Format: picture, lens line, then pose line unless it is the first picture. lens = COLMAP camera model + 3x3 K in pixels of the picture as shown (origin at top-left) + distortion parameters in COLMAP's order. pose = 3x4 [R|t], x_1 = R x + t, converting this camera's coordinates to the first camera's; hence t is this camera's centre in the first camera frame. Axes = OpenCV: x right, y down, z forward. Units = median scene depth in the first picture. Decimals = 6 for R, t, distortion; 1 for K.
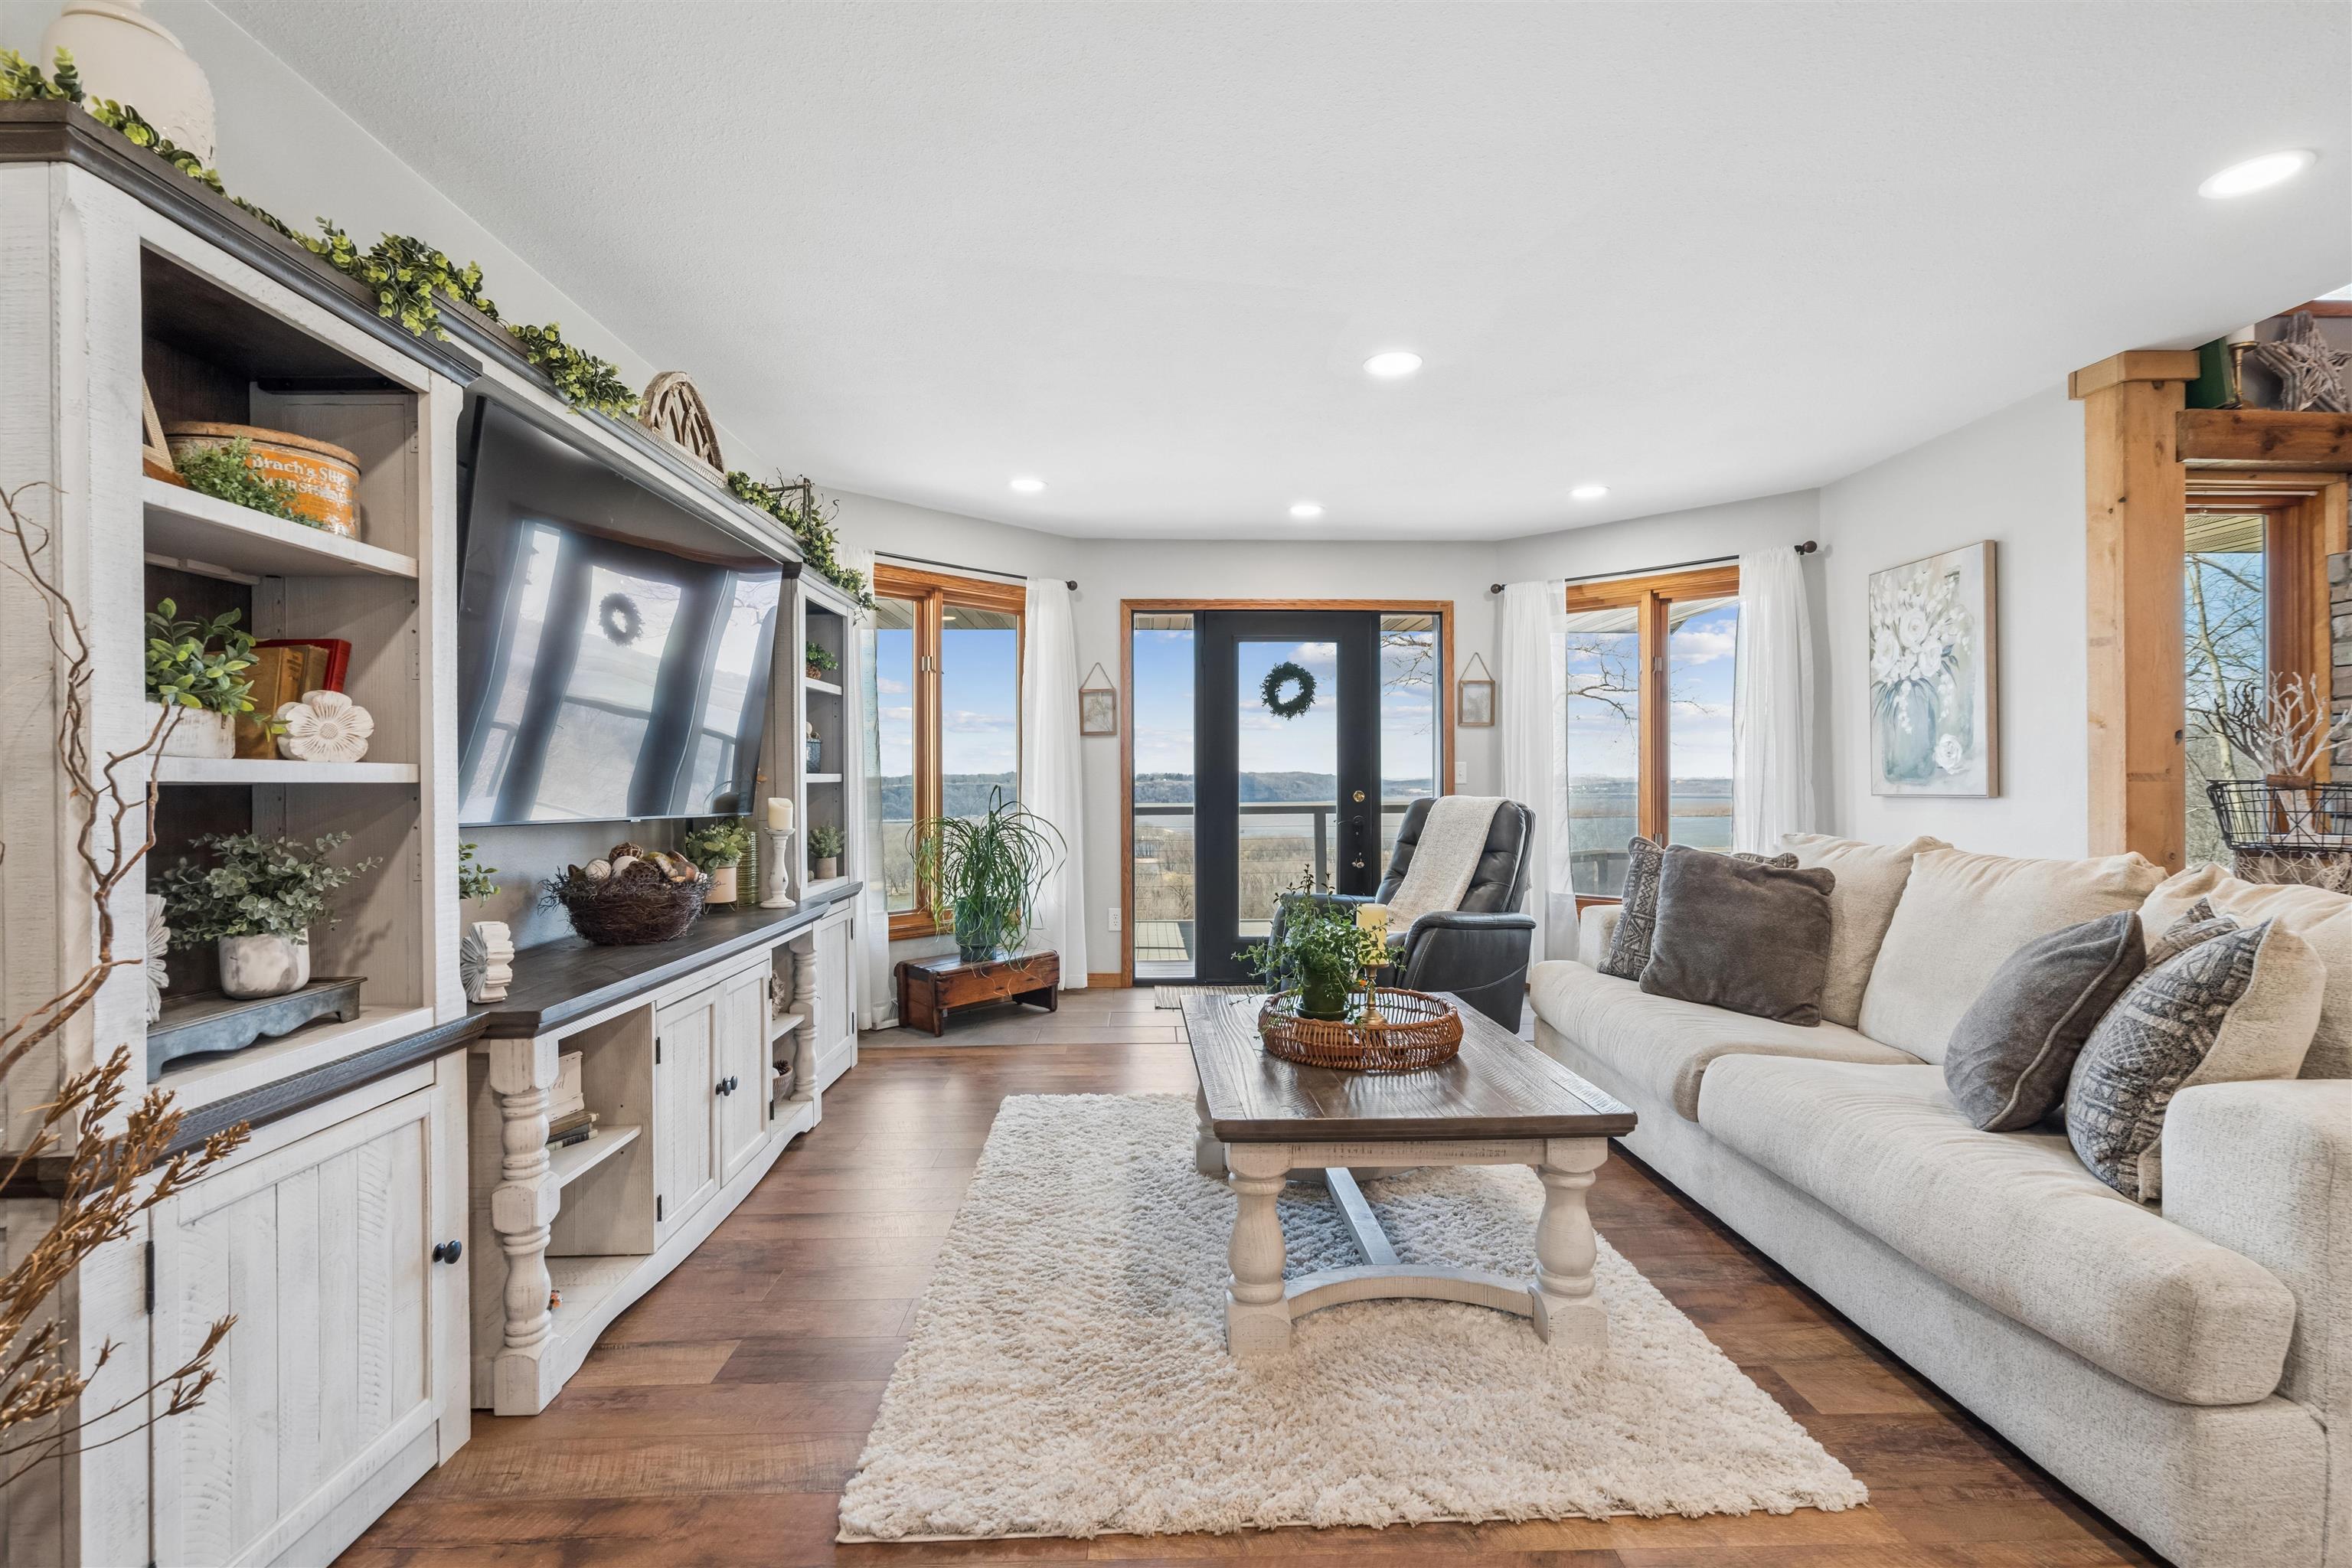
lens RADIAL K [[1064.4, 0, 1183.4], [0, 1064.4, 785.6], [0, 0, 1]] dist [-0.001157, 0.000602]
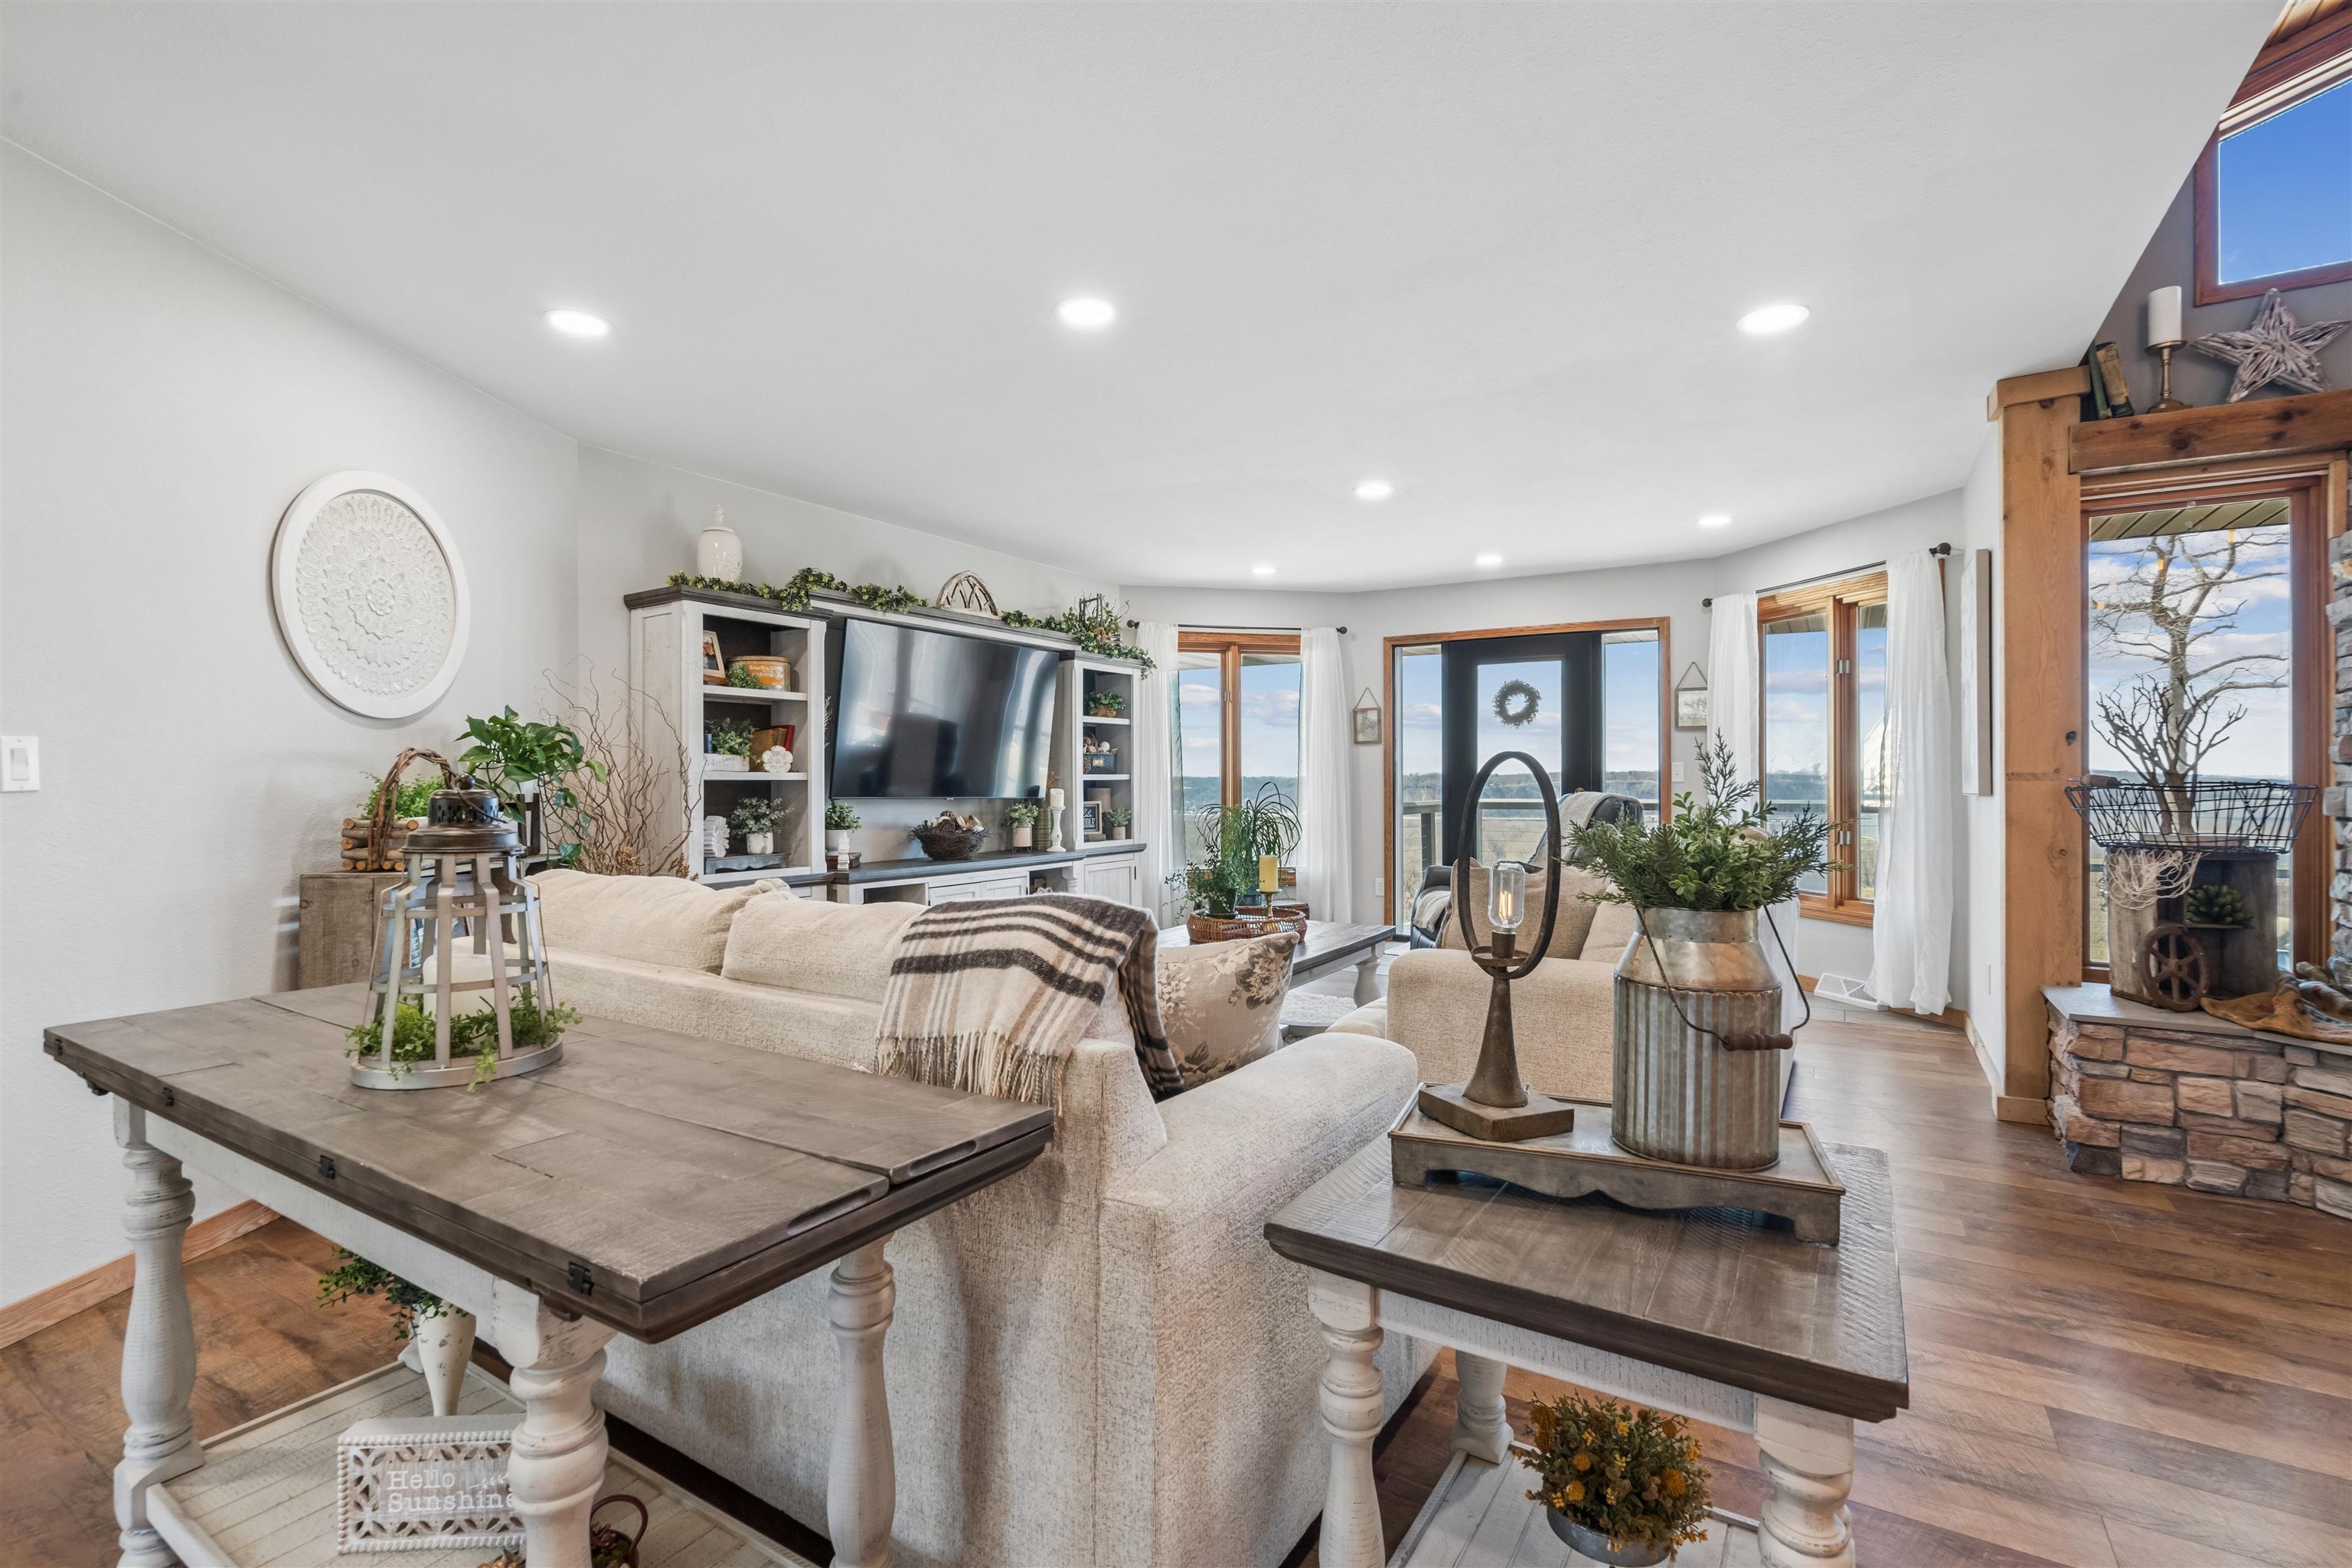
lens RADIAL K [[1064.4, 0, 1183.4], [0, 1064.4, 785.6], [0, 0, 1]] dist [-0.001157, 0.000602]
pose [[0.832001, 0.004002, -0.554760, 0.625164], [-0.002660, 0.999991, 0.003224, -0.000241], [0.554768, -0.001207, 0.832004, -0.275851]]
